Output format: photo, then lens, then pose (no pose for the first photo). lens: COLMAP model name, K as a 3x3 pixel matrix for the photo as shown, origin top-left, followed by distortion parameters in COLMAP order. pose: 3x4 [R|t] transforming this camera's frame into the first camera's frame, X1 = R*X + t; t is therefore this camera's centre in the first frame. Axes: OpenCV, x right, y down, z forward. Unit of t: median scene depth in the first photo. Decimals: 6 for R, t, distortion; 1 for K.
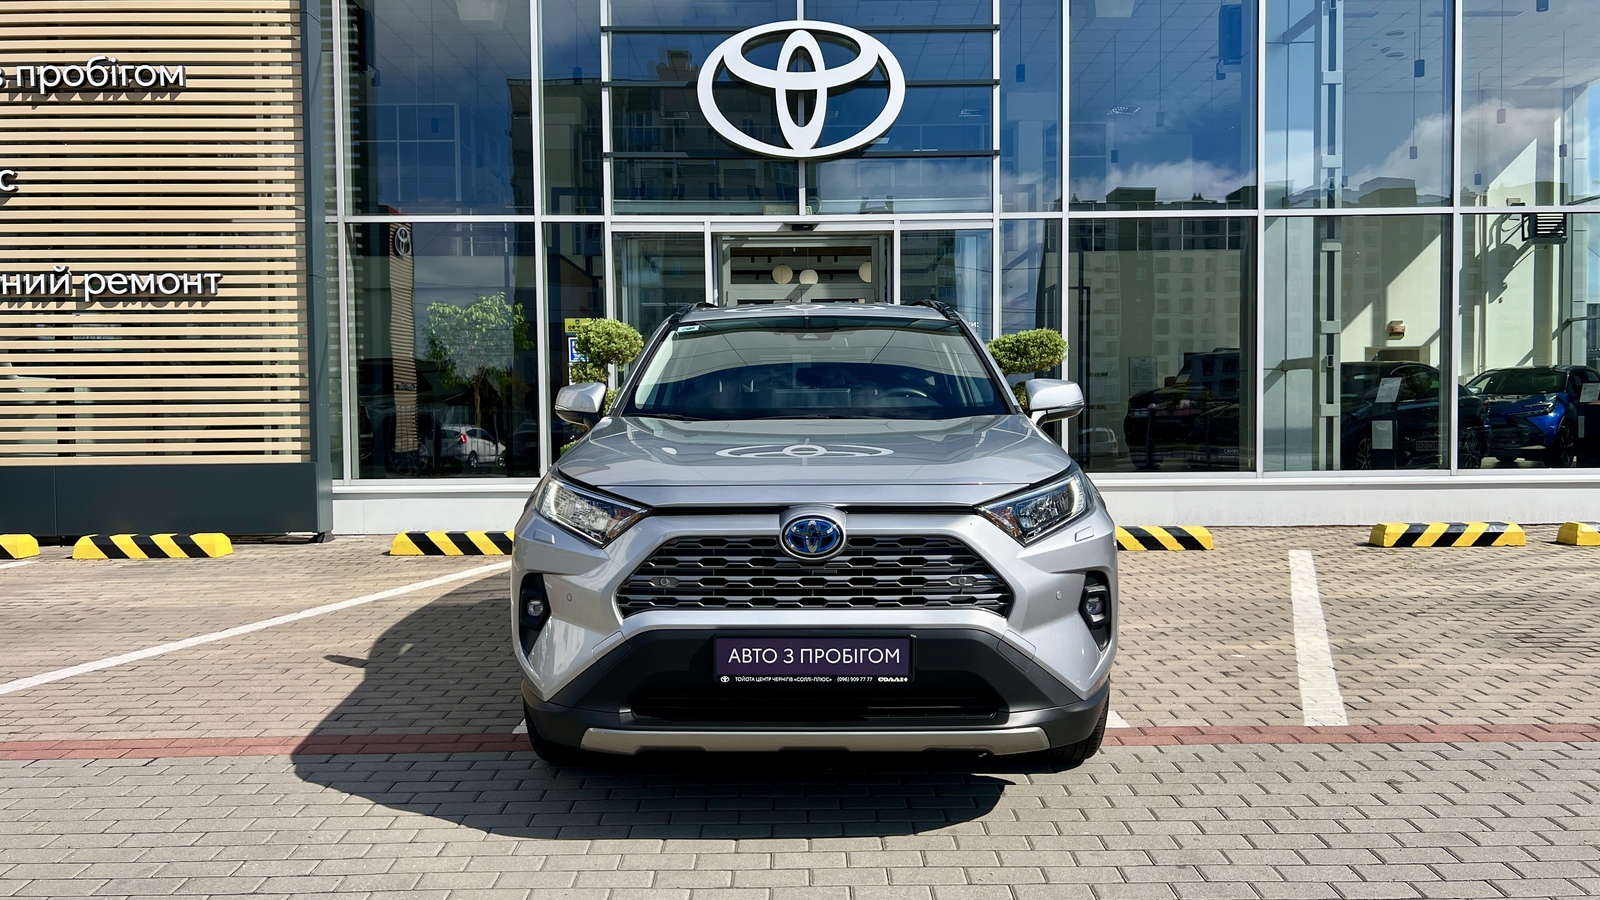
lens RADIAL K [[1191.9, 0, 792.9], [0, 1191.9, 447.0], [0, 0, 1]] dist [0.048389, -0.056699]
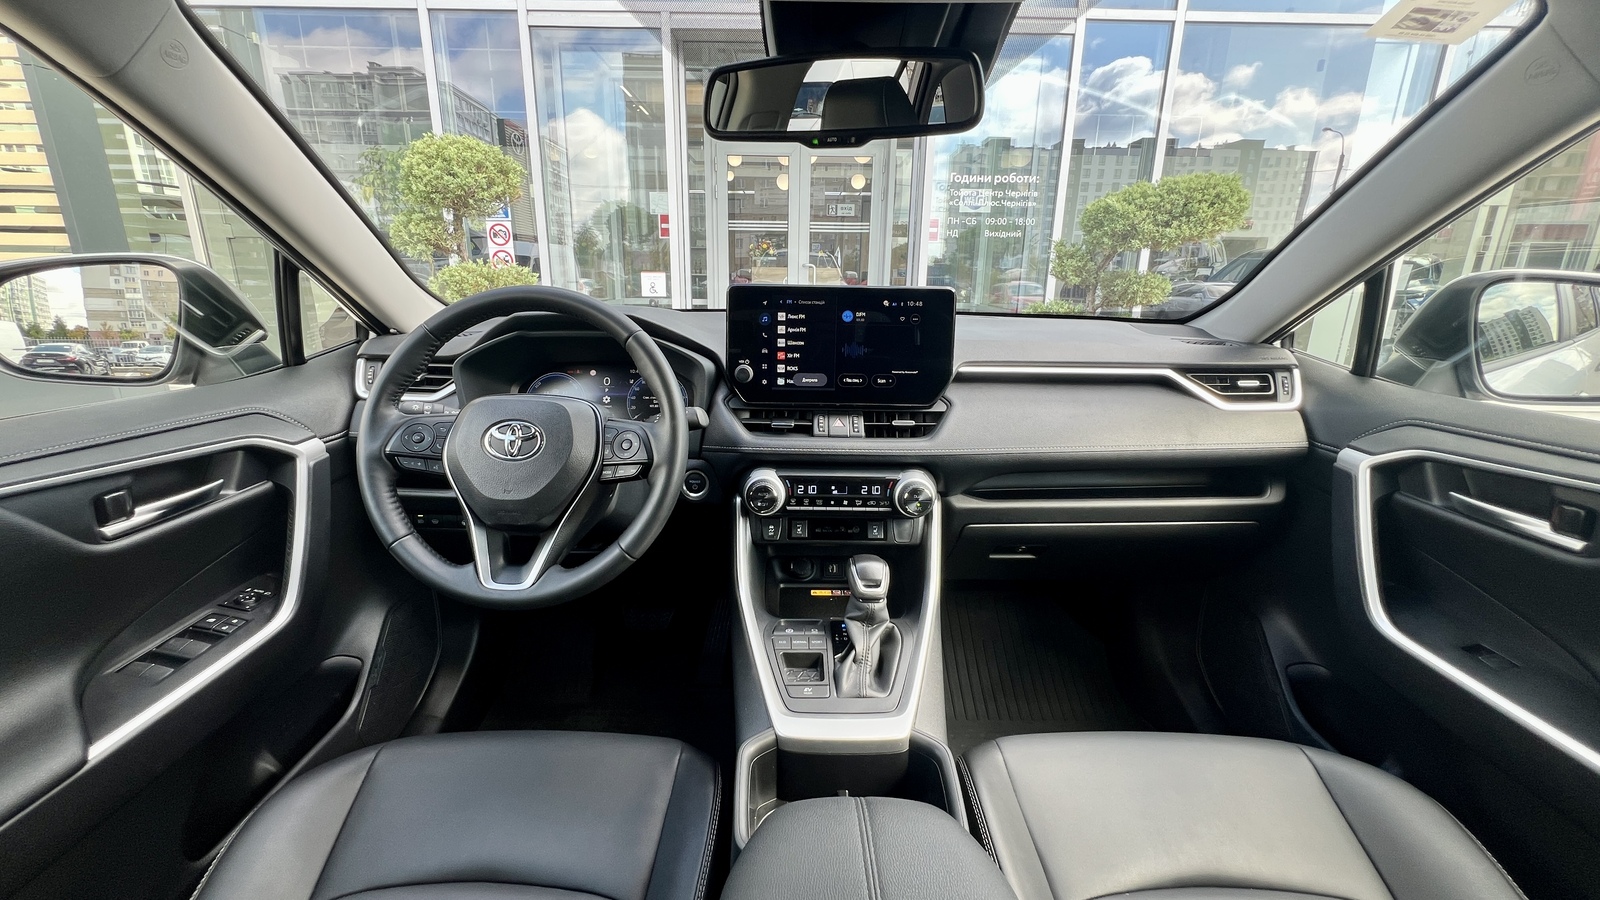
lens RADIAL K [[629.9, 0, 801.7], [0, 629.9, 443.9], [0, 0, 1]] dist [0.000571, -0.000160]
pose [[0.999734, 0.020090, 0.011291, 0.008760], [-0.022207, 0.970795, 0.238879, -0.036376], [-0.006162, -0.239066, 0.970984, 0.625098]]
